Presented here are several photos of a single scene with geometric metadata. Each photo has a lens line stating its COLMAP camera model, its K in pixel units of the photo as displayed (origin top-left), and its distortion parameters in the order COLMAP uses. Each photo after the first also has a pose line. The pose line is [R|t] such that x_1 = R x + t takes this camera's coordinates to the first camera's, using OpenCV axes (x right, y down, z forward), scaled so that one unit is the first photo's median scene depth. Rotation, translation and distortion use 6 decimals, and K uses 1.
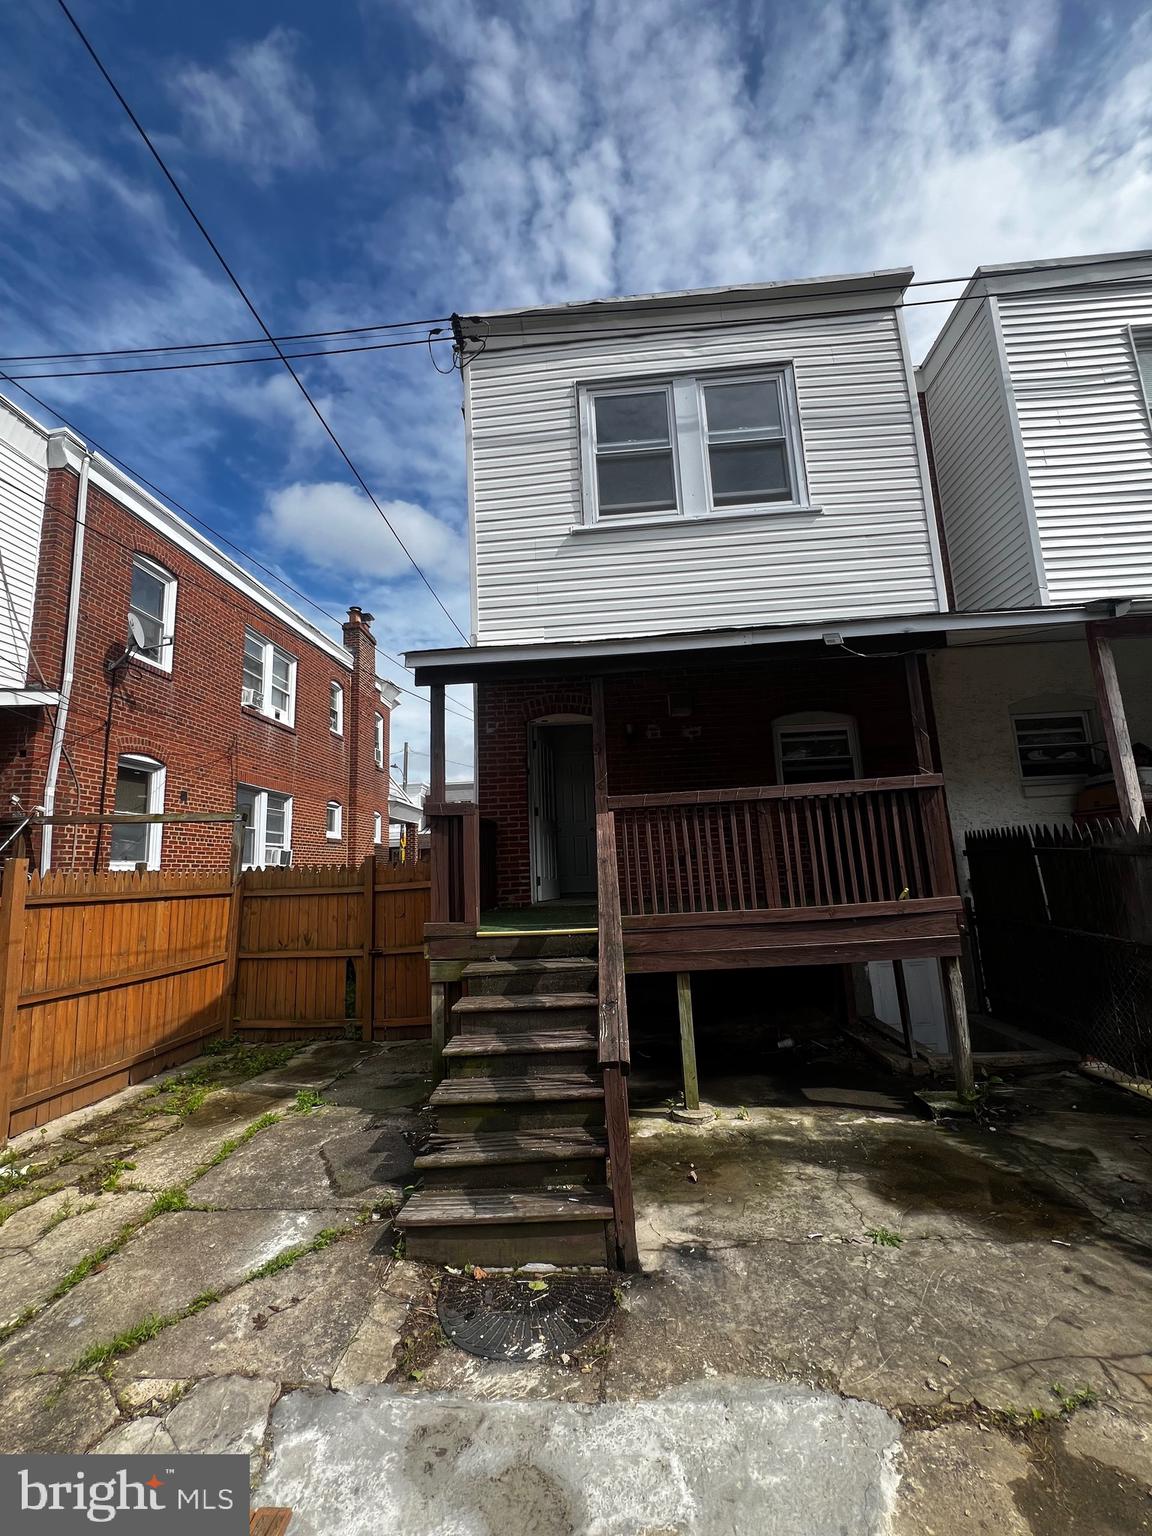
lens RADIAL K [[609.7, 0, 582.0], [0, 609.7, 770.4], [0, 0, 1]] dist [-0.001534, -0.000093]
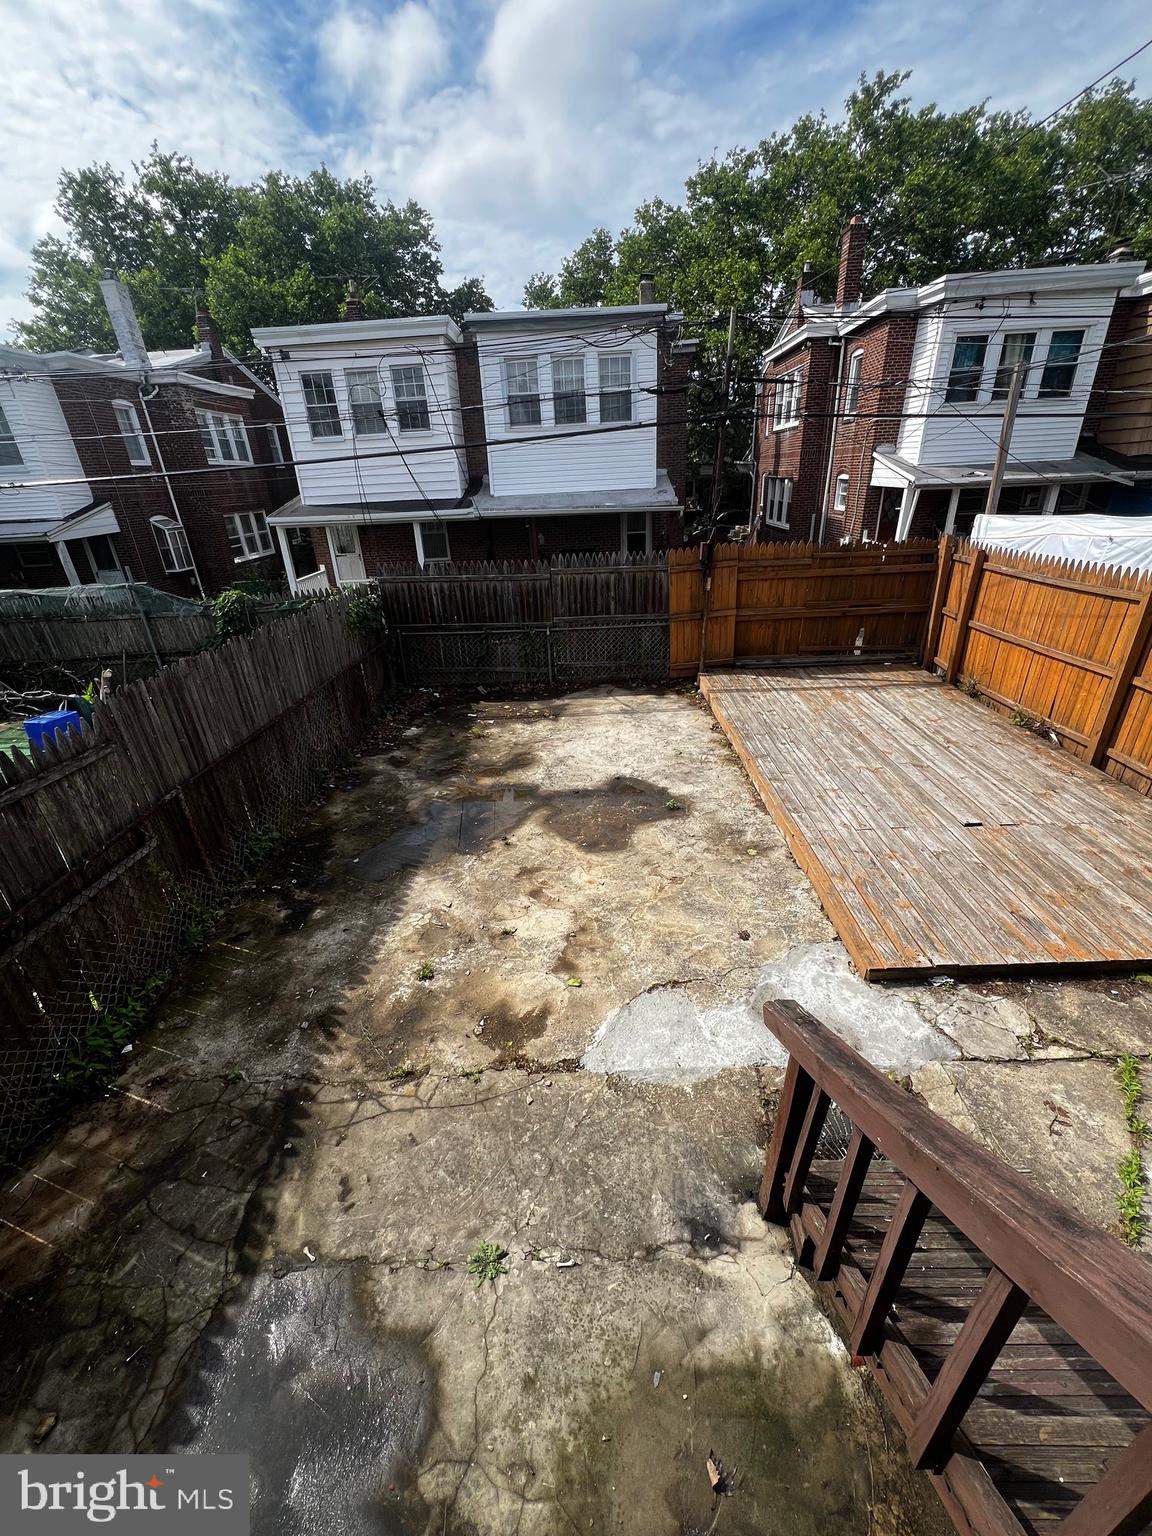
lens RADIAL K [[609.7, 0, 572.2], [0, 609.7, 775.1], [0, 0, 1]] dist [-0.001534, -0.000093]
pose [[-0.995764, 0.090831, 0.014278, 0.136453], [0.091049, 0.952455, 0.290755, -0.068437], [0.012811, 0.290824, -0.956691, 0.744684]]
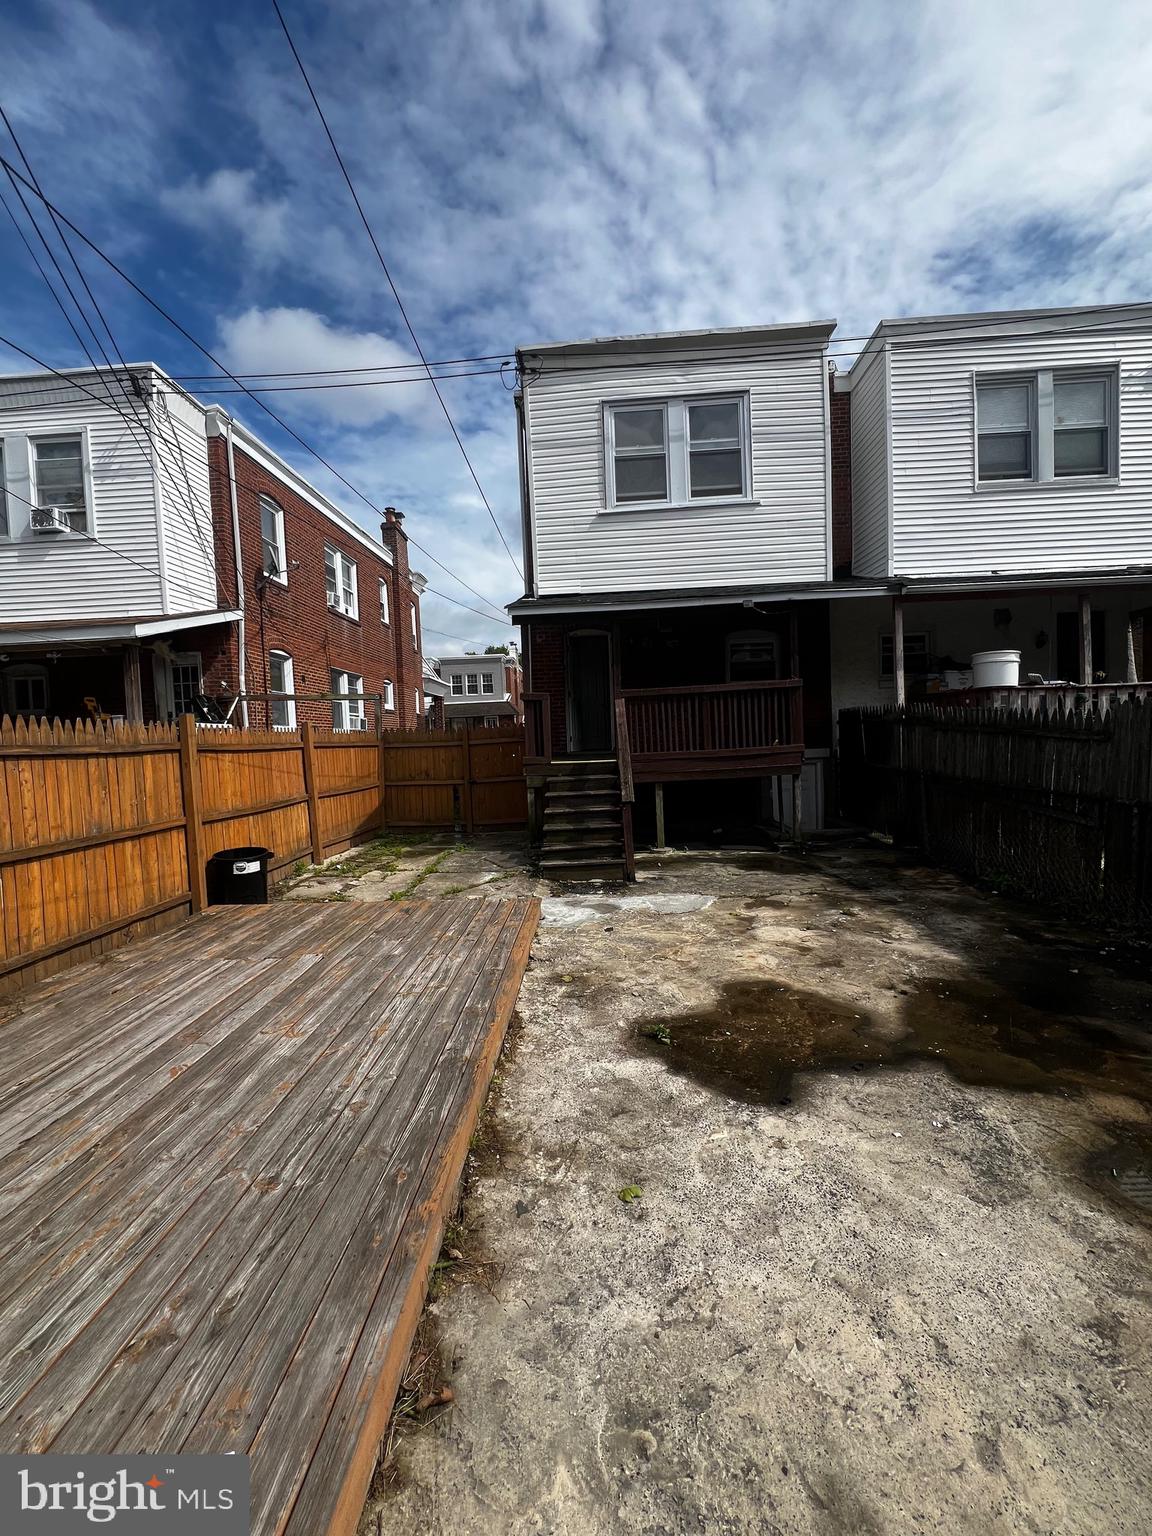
lens RADIAL K [[609.7, 0, 575.6], [0, 609.7, 767.7], [0, 0, 1]] dist [-0.001534, -0.000093]
pose [[0.999954, 0.005235, 0.008087, -0.081443], [-0.006789, 0.978536, 0.205963, -0.078500], [-0.006835, -0.206009, 0.978526, -0.626638]]
